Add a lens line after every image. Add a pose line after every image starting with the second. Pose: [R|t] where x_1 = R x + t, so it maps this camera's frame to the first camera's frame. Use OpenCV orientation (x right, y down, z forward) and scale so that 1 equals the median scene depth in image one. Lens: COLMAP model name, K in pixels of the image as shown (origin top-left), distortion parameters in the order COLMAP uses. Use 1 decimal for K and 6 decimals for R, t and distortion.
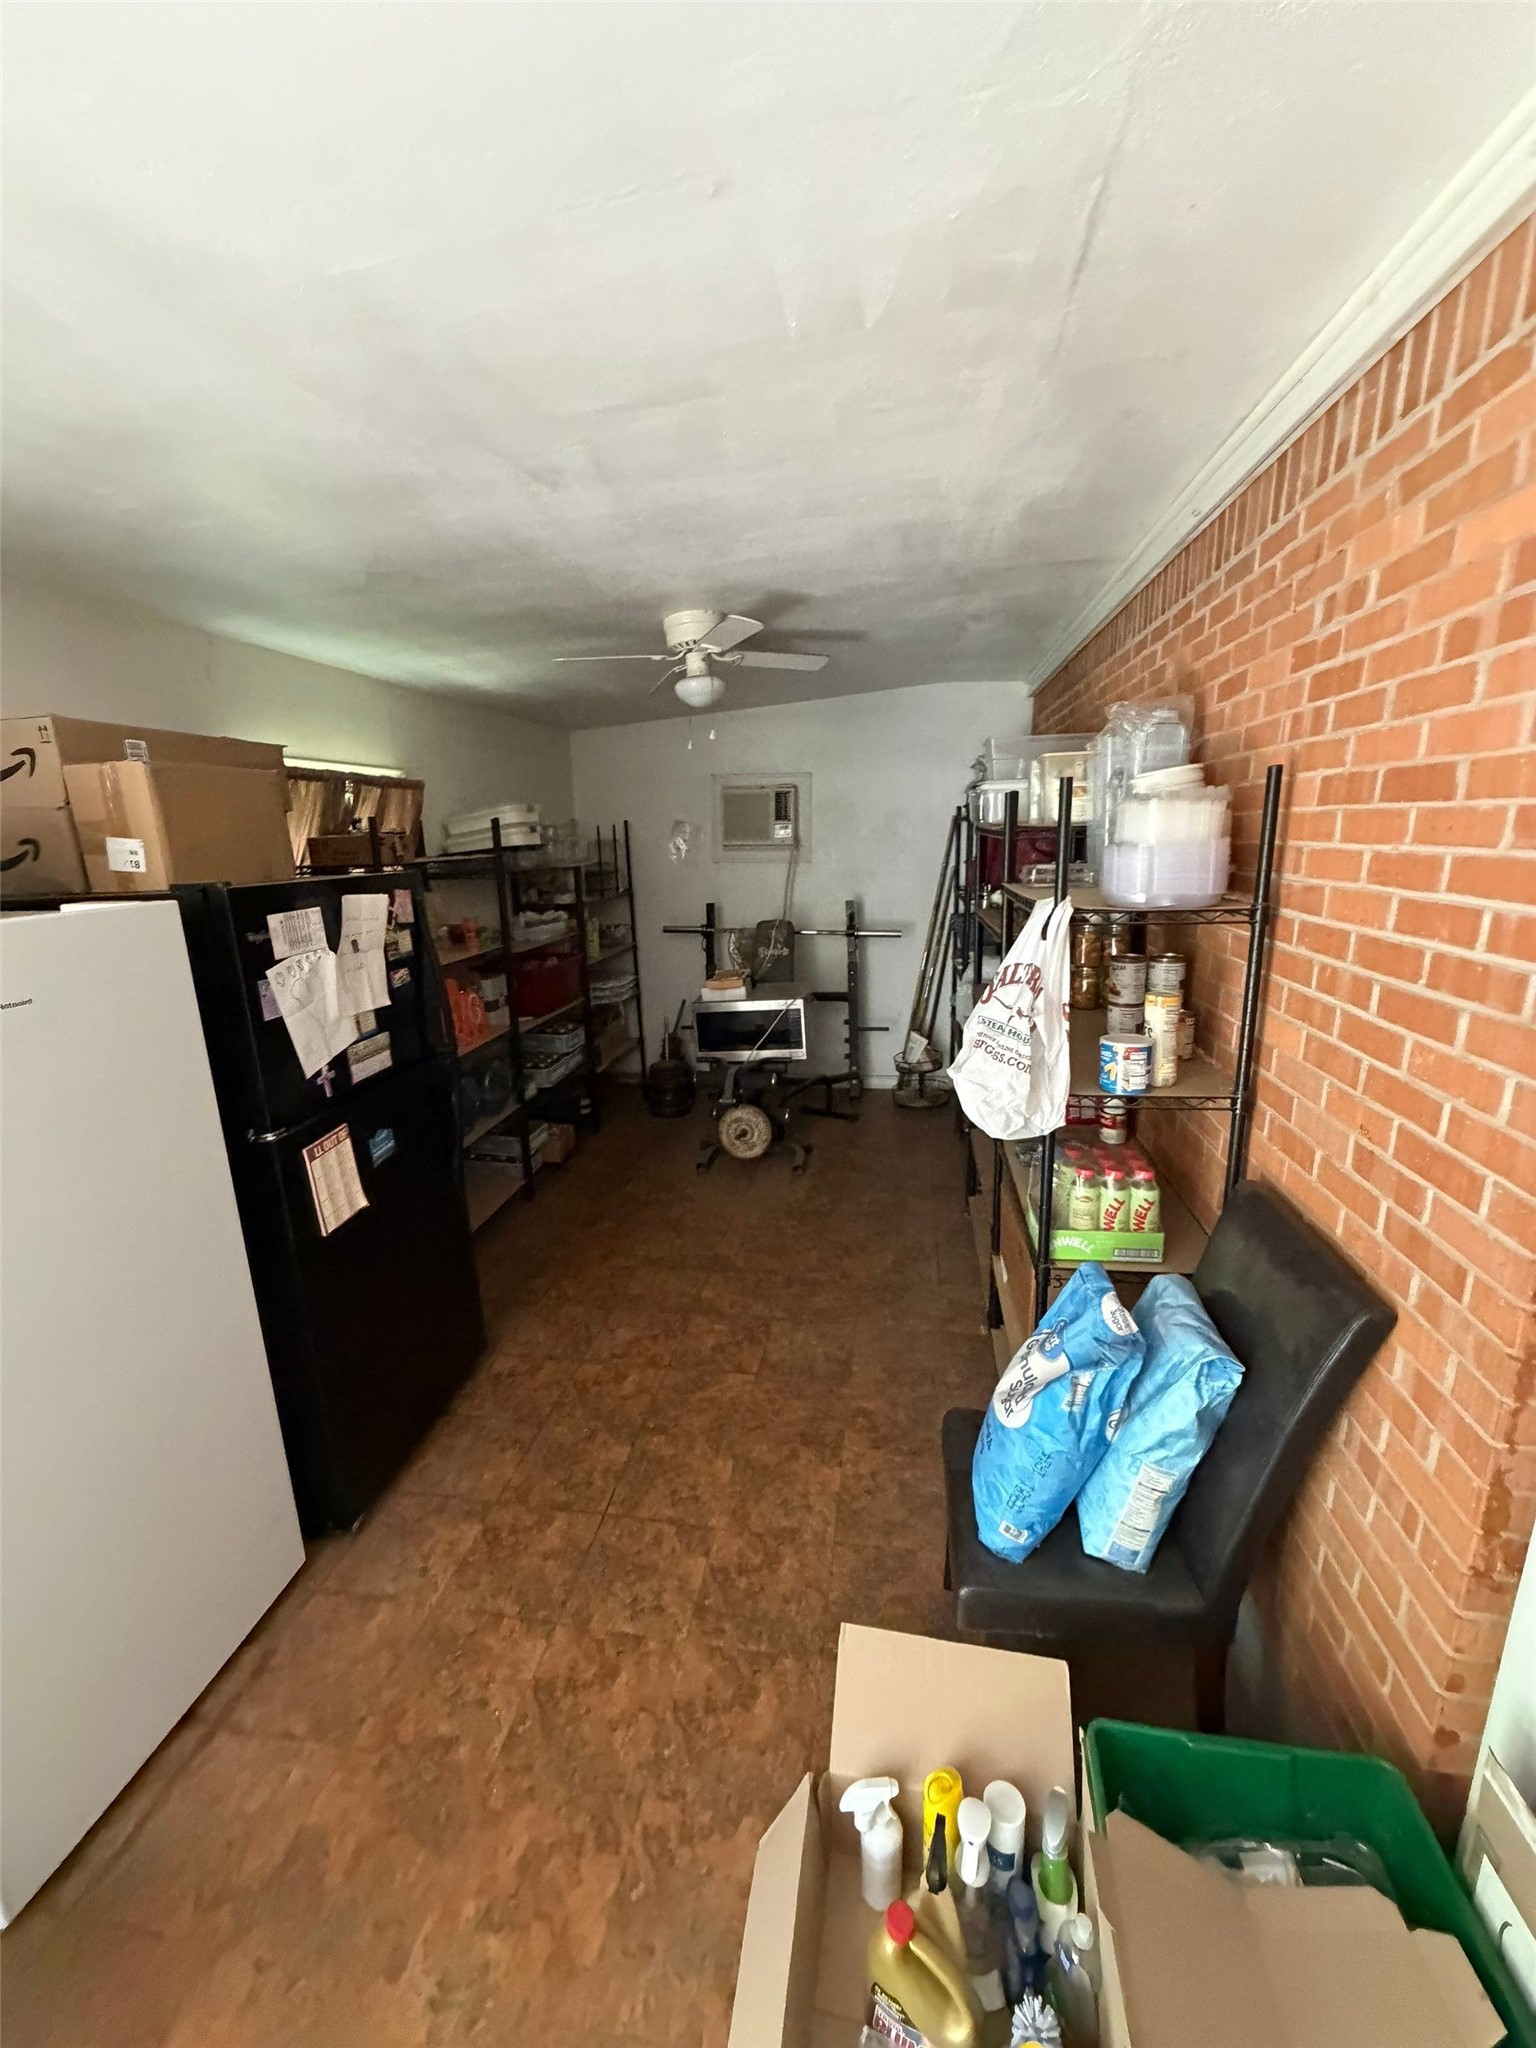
lens RADIAL K [[816.3, 0, 772.7], [0, 816.3, 1018.5], [0, 0, 1]] dist [0.001647, -0.000358]
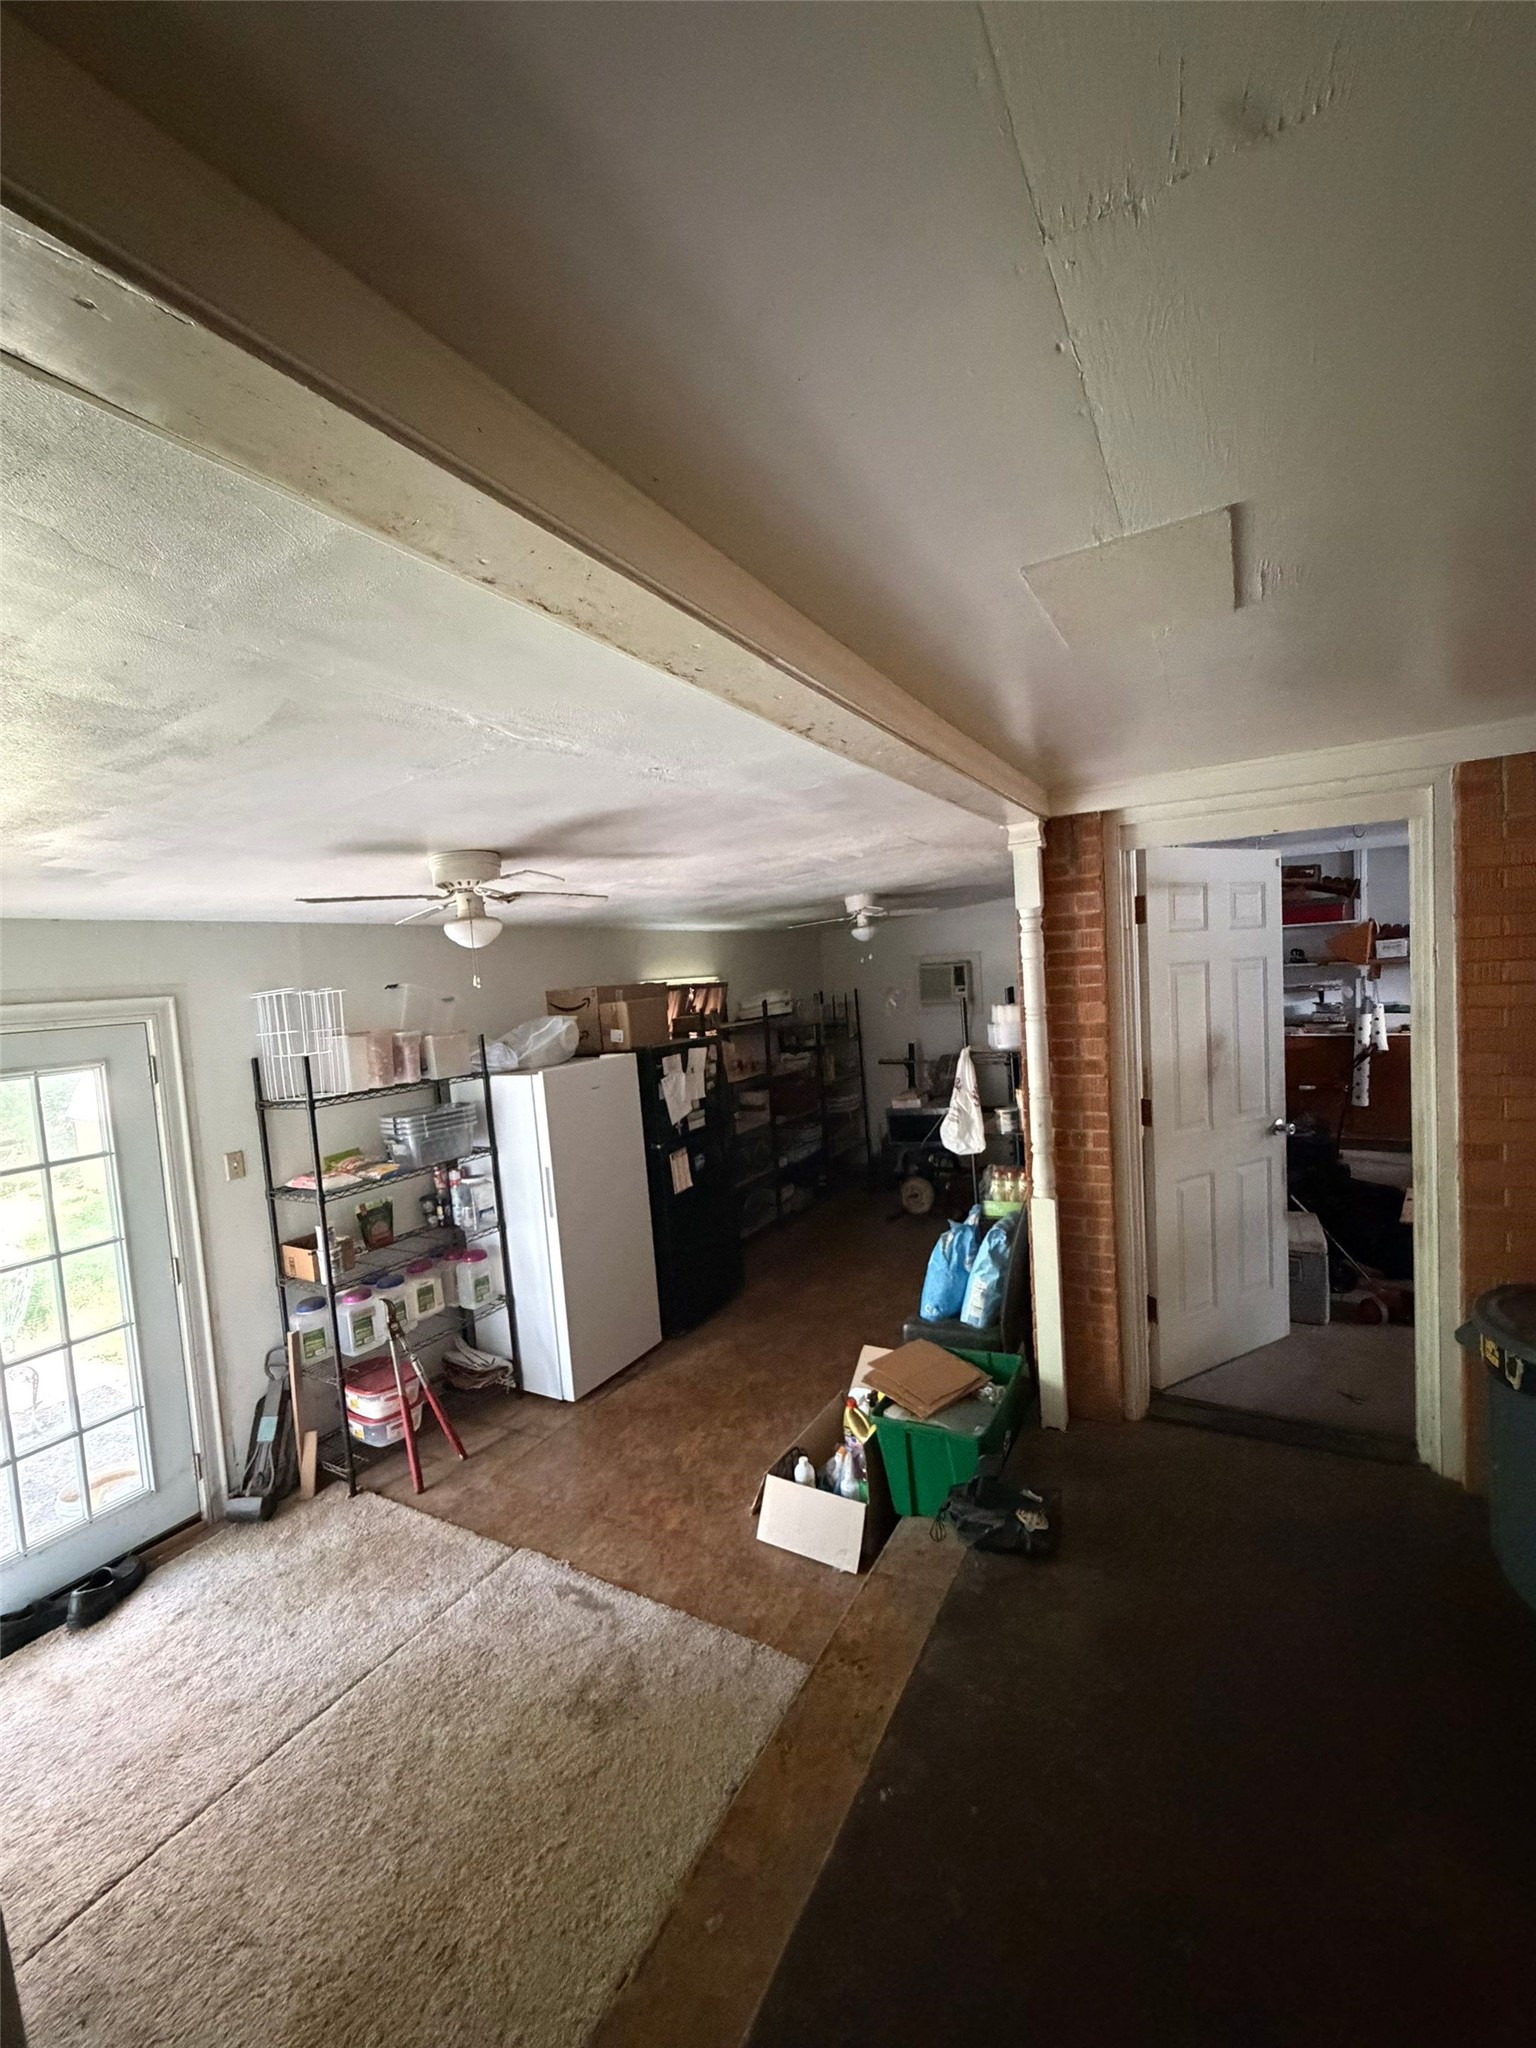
lens RADIAL K [[816.3, 0, 767.8], [0, 816.3, 1023.3], [0, 0, 1]] dist [0.001647, -0.000358]
pose [[0.933508, -0.027420, -0.357507, 0.490700], [-0.028446, 0.988265, -0.150075, 0.113934], [0.357427, 0.150266, 0.921773, -1.019487]]
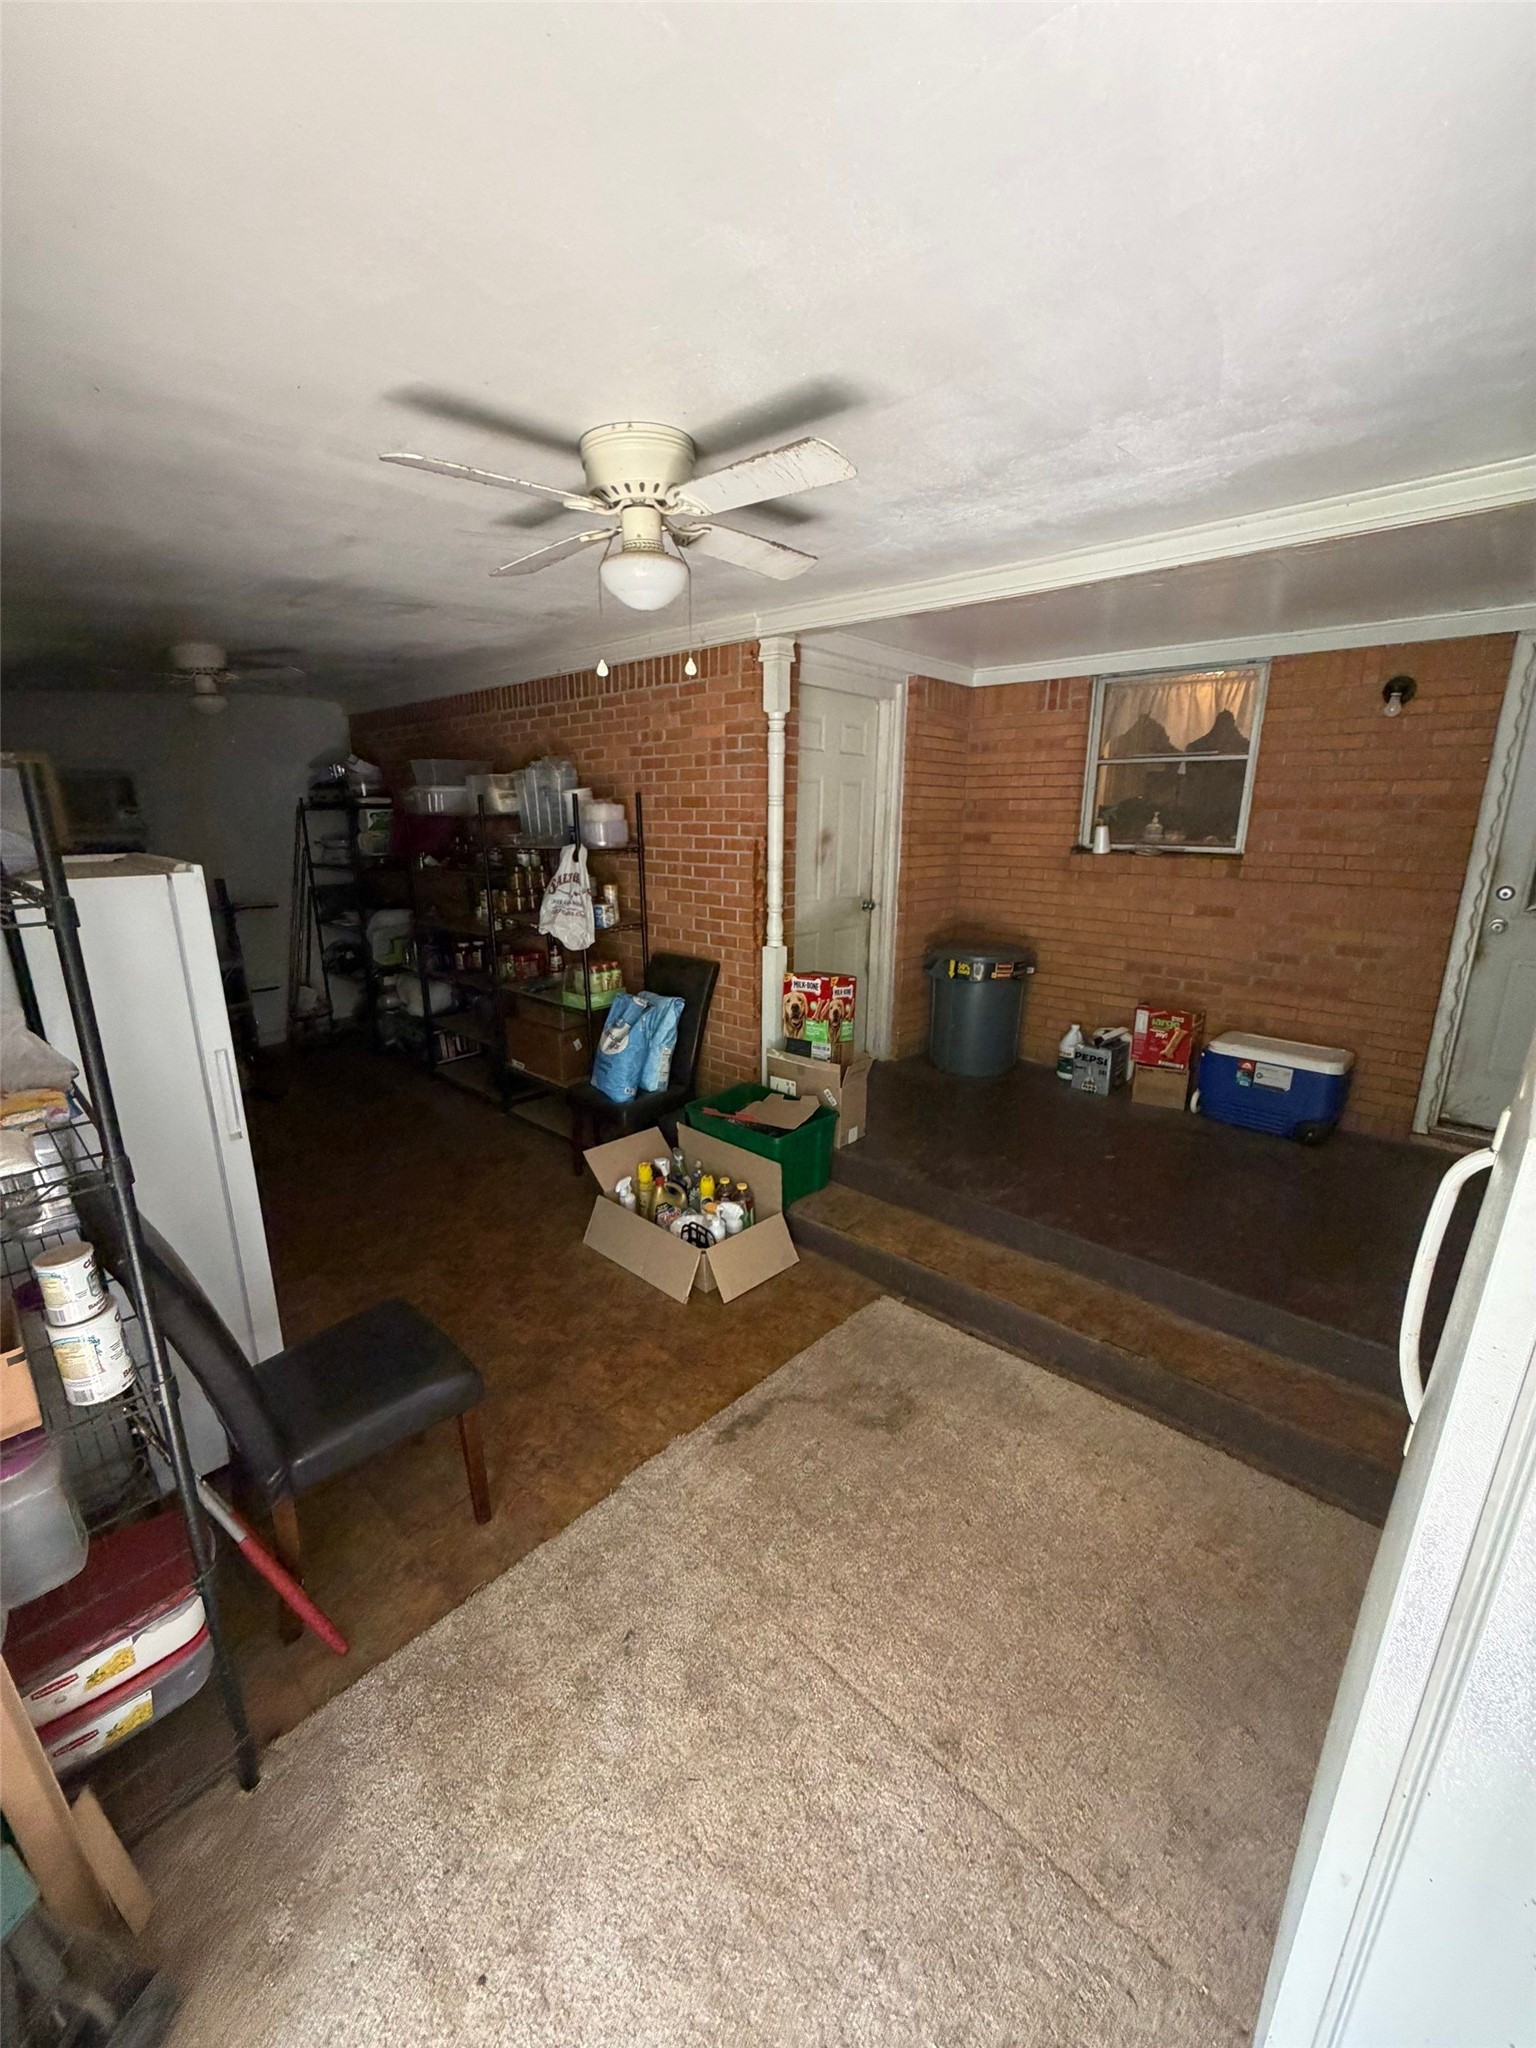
lens RADIAL K [[816.3, 0, 757.6], [0, 816.3, 1028.8], [0, 0, 1]] dist [0.001647, -0.000358]
pose [[0.566394, -0.198891, 0.799775, -0.999689], [0.179458, 0.976920, 0.115853, 0.142626], [-0.804359, 0.077908, 0.589014, -0.570087]]
